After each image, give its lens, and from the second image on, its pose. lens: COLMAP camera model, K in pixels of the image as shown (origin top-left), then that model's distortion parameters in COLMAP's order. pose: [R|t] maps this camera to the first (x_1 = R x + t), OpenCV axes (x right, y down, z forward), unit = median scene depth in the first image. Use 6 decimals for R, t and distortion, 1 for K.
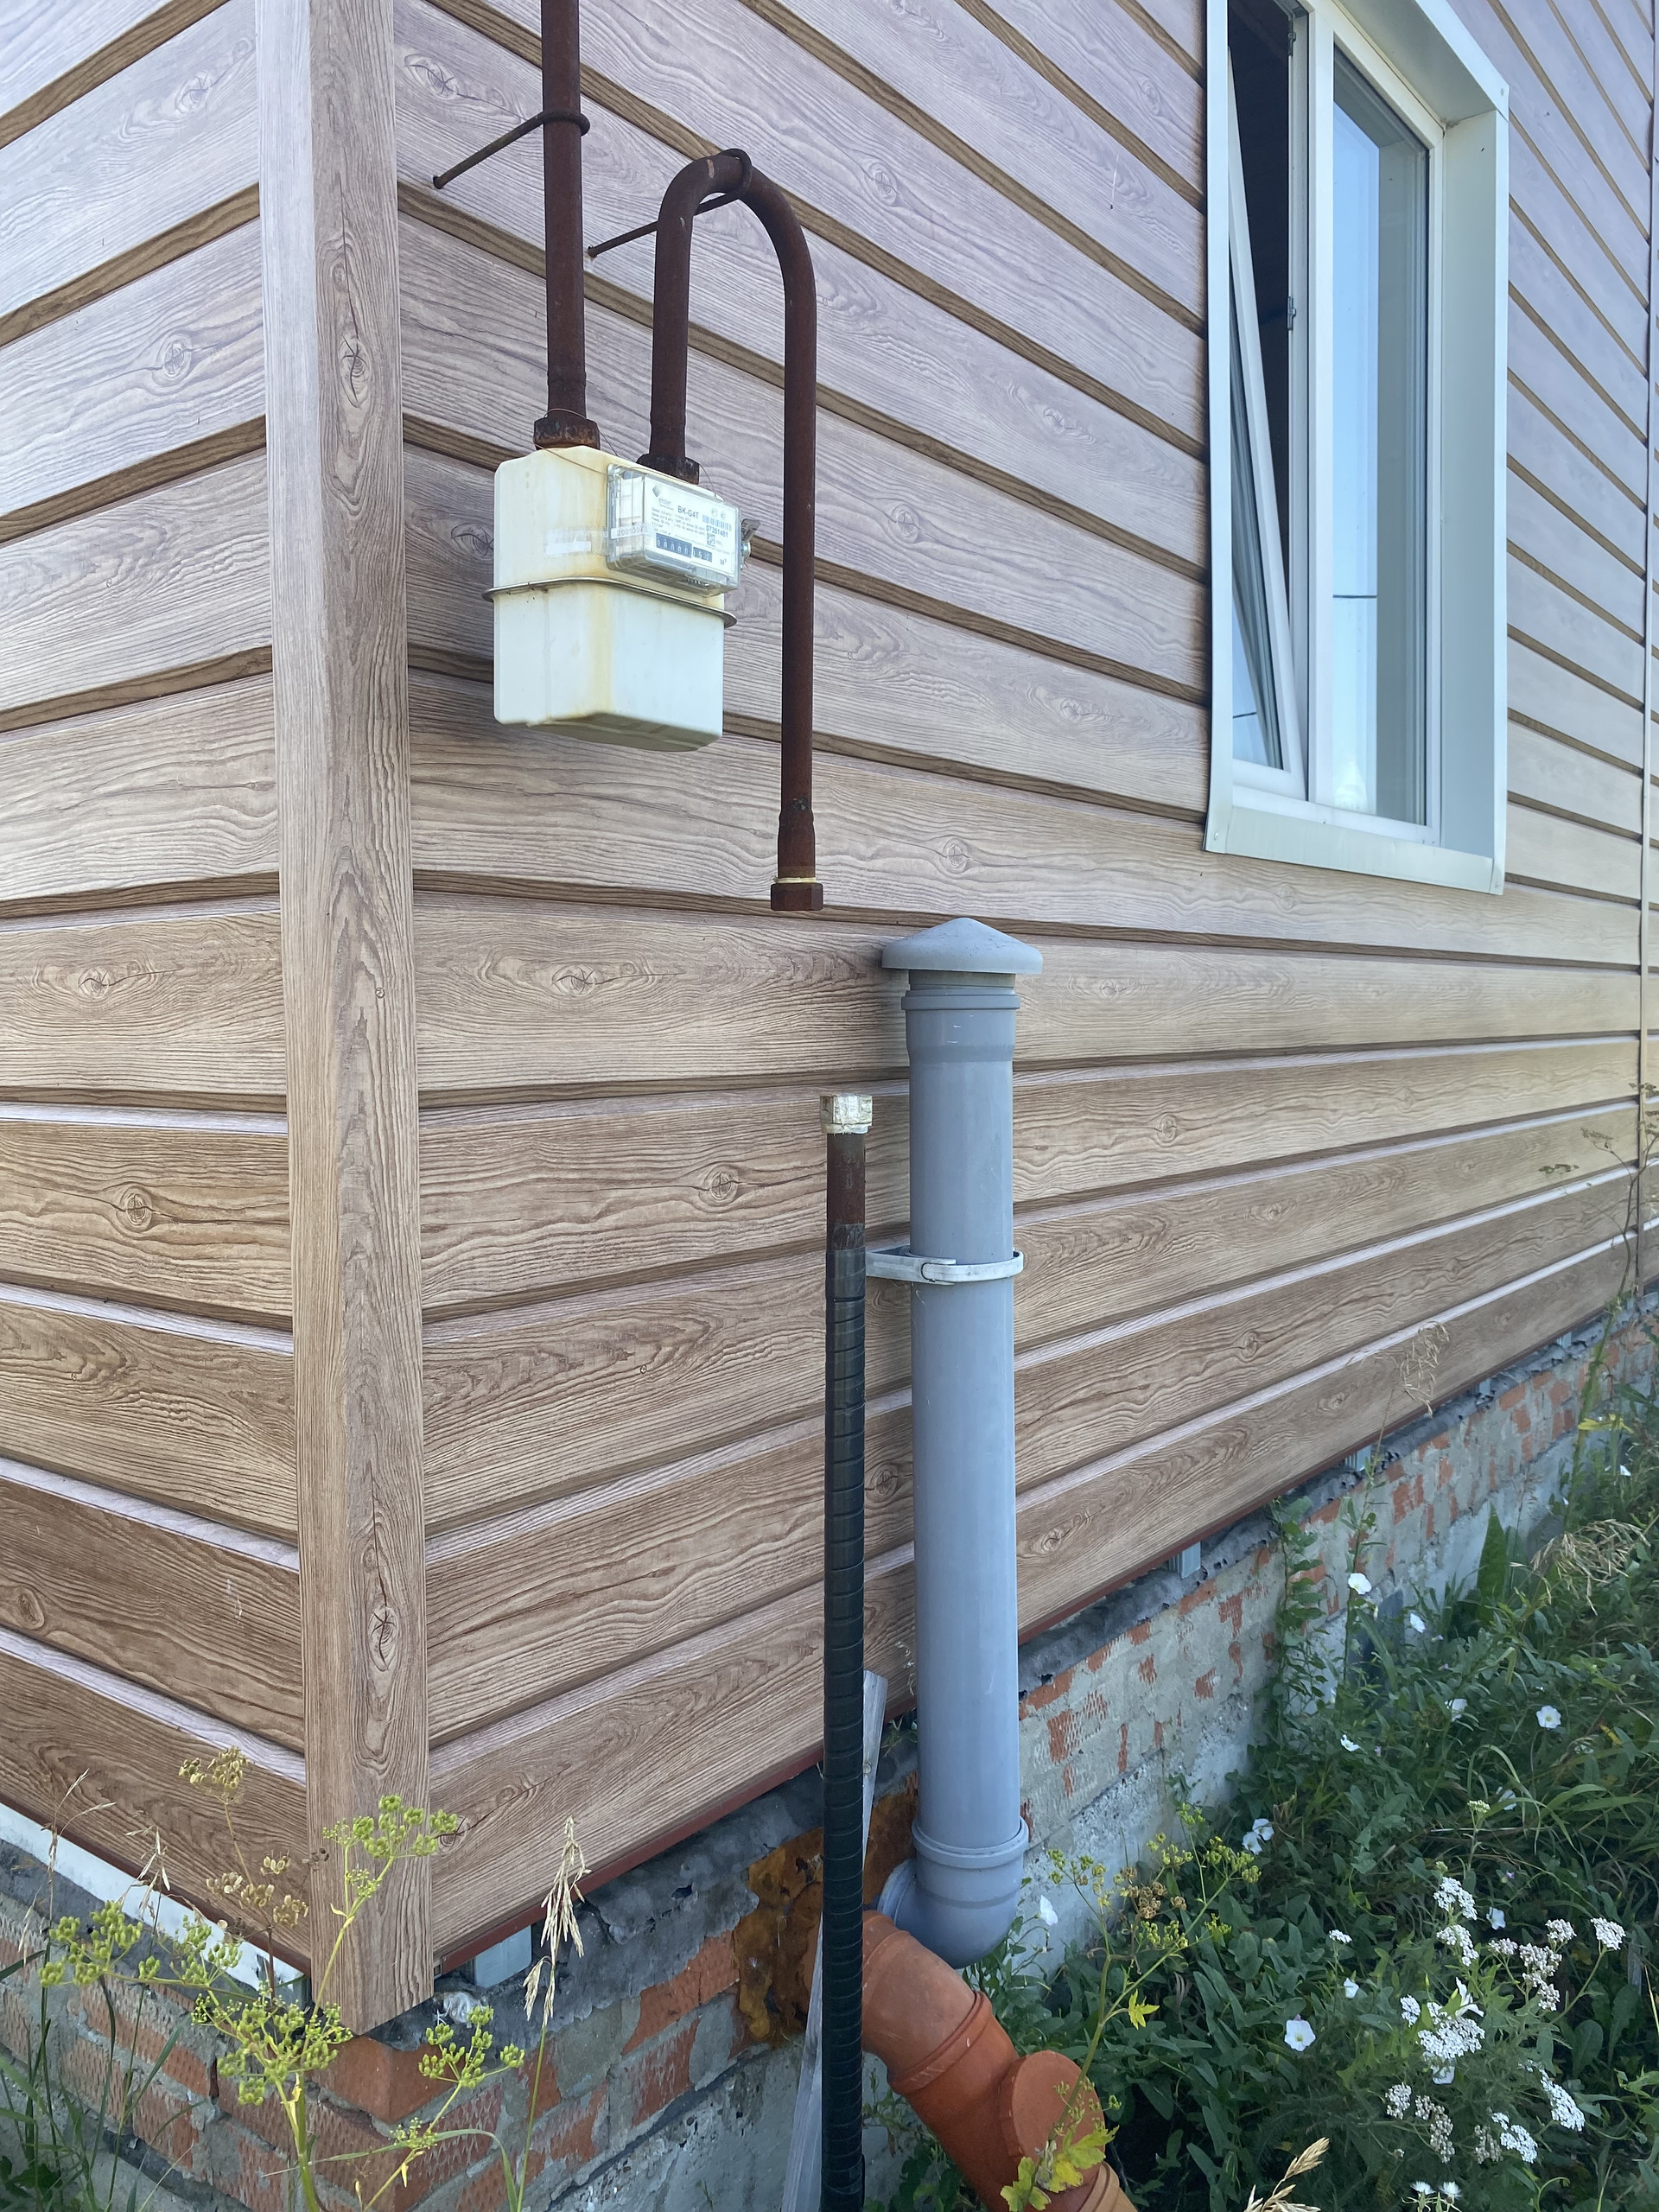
lens RADIAL K [[1691.1, 0, 831.2], [0, 1691.1, 1106.7], [0, 0, 1]] dist [0.029224, -0.043362]
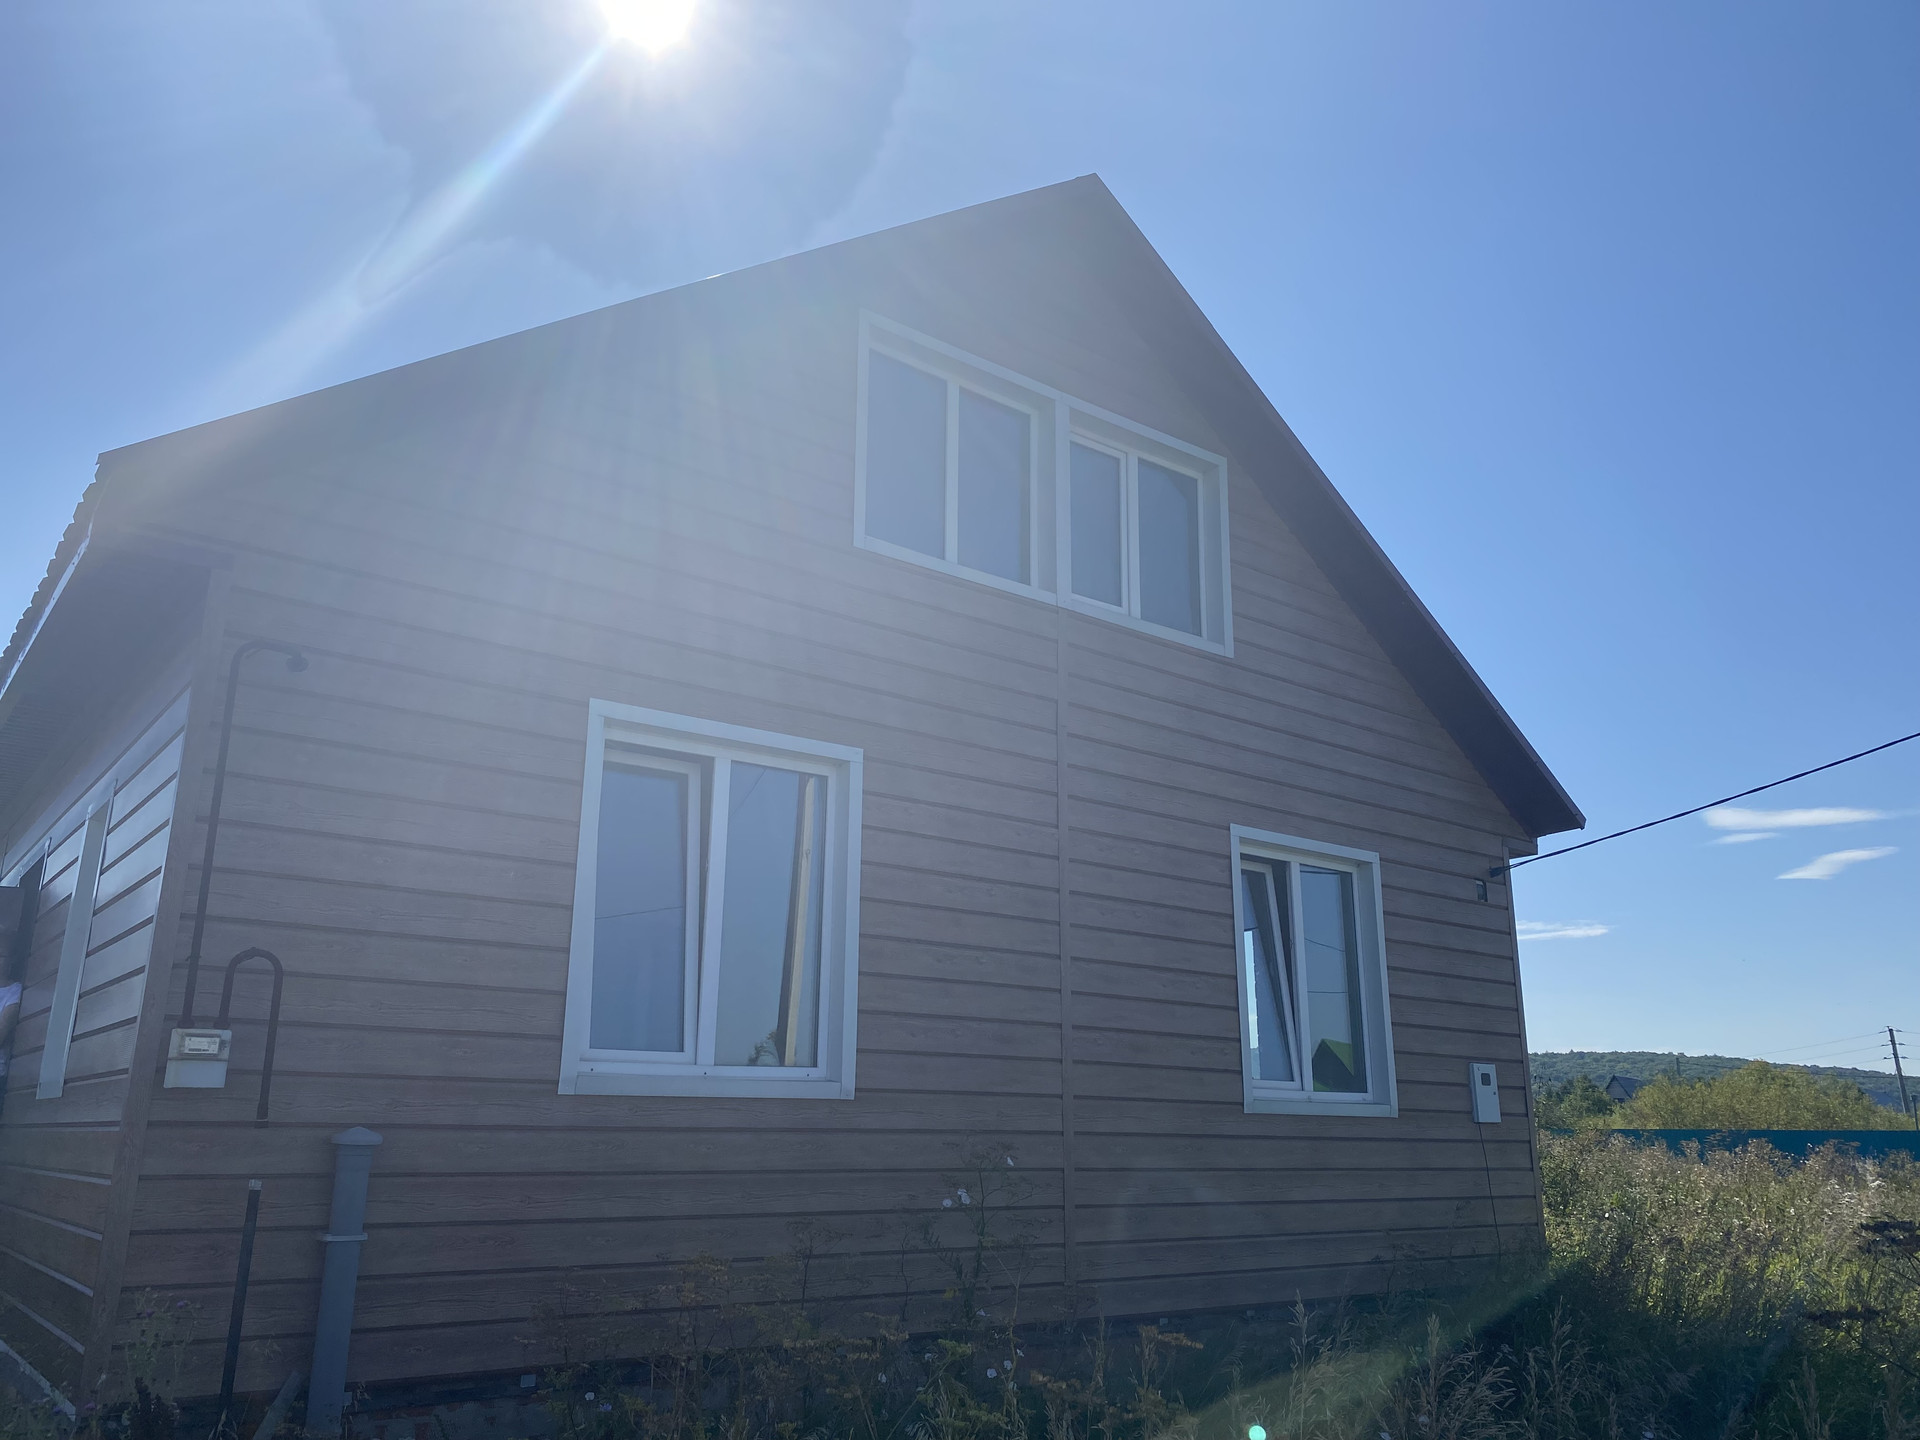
lens RADIAL K [[1467.8, 0, 967.3], [0, 1467.8, 719.8], [0, 0, 1]] dist [0.029224, -0.043362]
pose [[0.968946, -0.046954, -0.242774, 3.365240], [-0.033337, 0.948037, -0.316410, 0.012295], [0.245015, 0.314678, 0.917031, -2.761665]]
